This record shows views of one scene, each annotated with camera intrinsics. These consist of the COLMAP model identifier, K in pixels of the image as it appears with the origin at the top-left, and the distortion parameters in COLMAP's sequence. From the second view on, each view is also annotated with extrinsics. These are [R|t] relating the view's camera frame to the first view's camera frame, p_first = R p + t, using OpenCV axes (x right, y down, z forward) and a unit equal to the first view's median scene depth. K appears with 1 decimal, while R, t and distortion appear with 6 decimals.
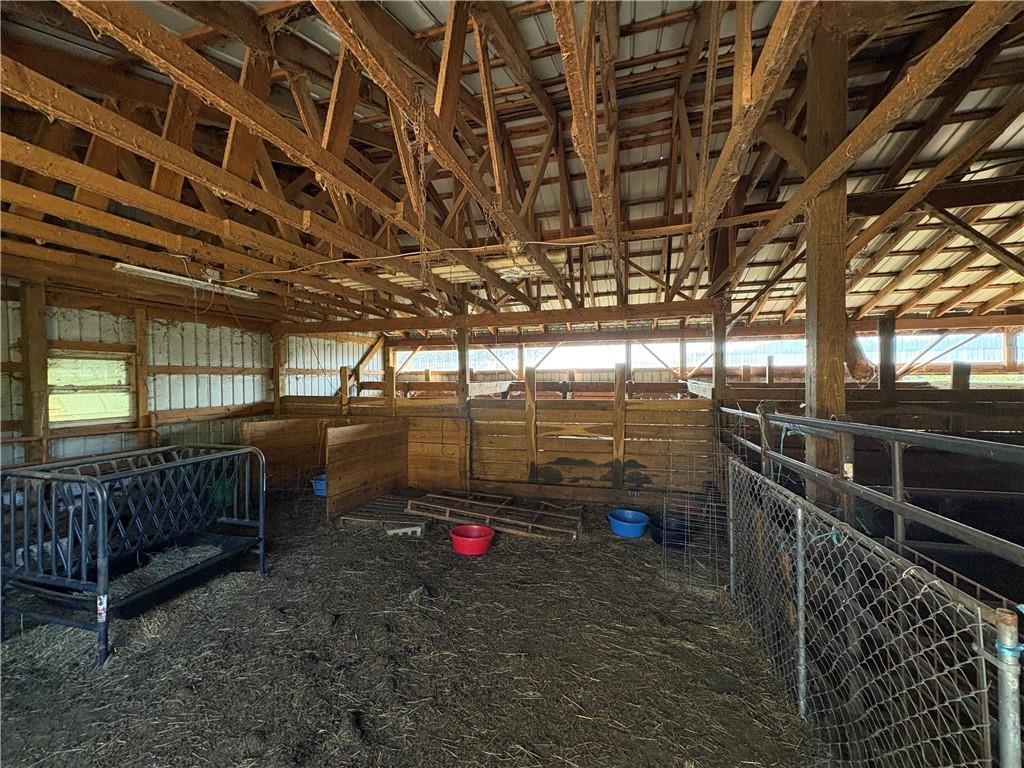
lens RADIAL K [[406.2, 0, 510.9], [0, 406.2, 384.8], [0, 0, 1]] dist [-0.000185, 0.000320]
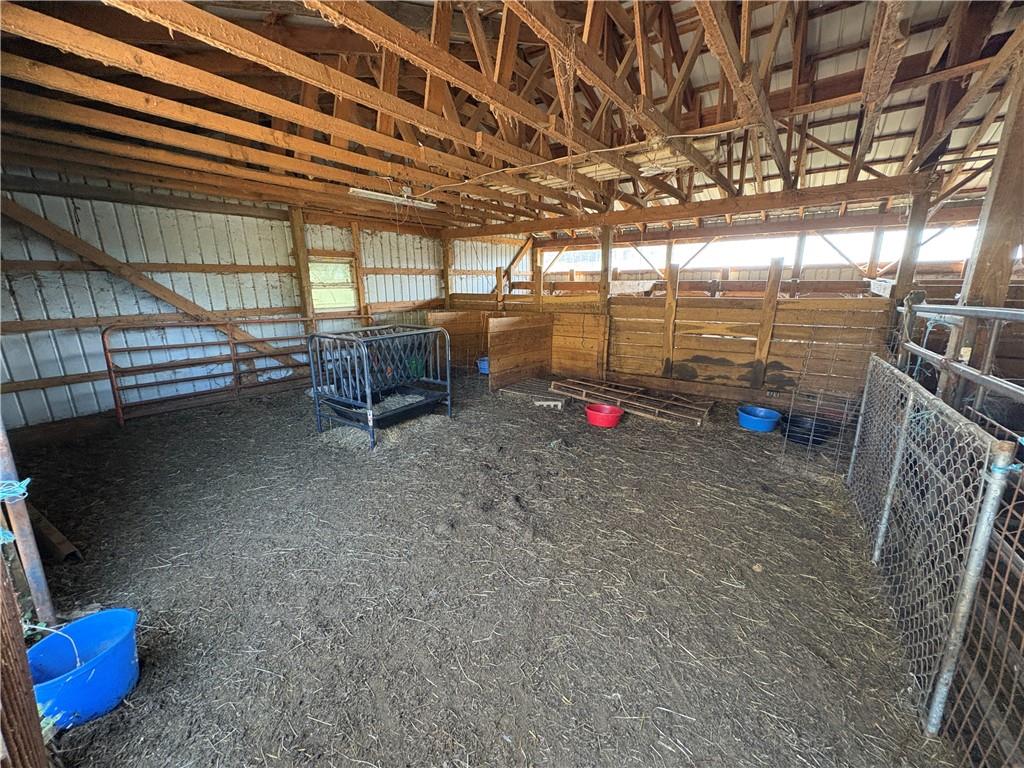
lens RADIAL K [[406.2, 0, 510.9], [0, 406.2, 384.8], [0, 0, 1]] dist [-0.000185, 0.000320]
pose [[0.939724, 0.081331, -0.332121, 0.034138], [-0.002457, 0.972882, 0.231290, 0.019198], [0.341925, -0.216533, 0.914440, -0.144669]]
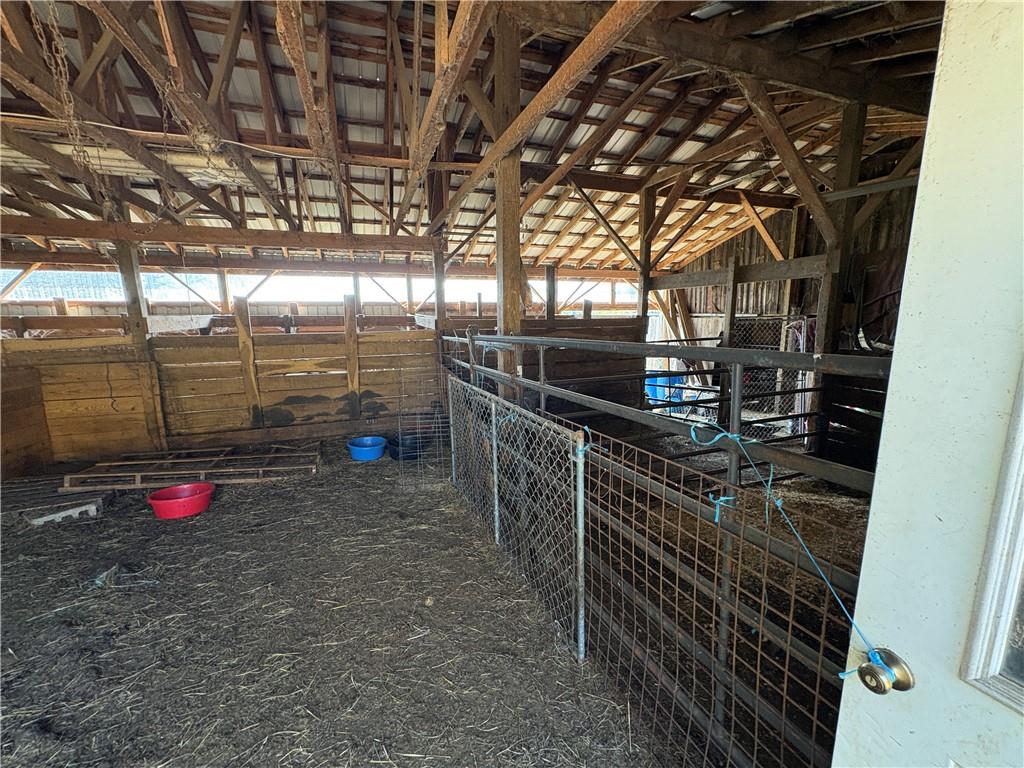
lens RADIAL K [[406.2, 0, 510.9], [0, 406.2, 384.8], [0, 0, 1]] dist [-0.000185, 0.000320]
pose [[0.804836, -0.100273, 0.584965, -0.015159], [0.009419, 0.987658, 0.156342, 0.014182], [-0.593422, -0.120320, 0.795847, -0.050701]]
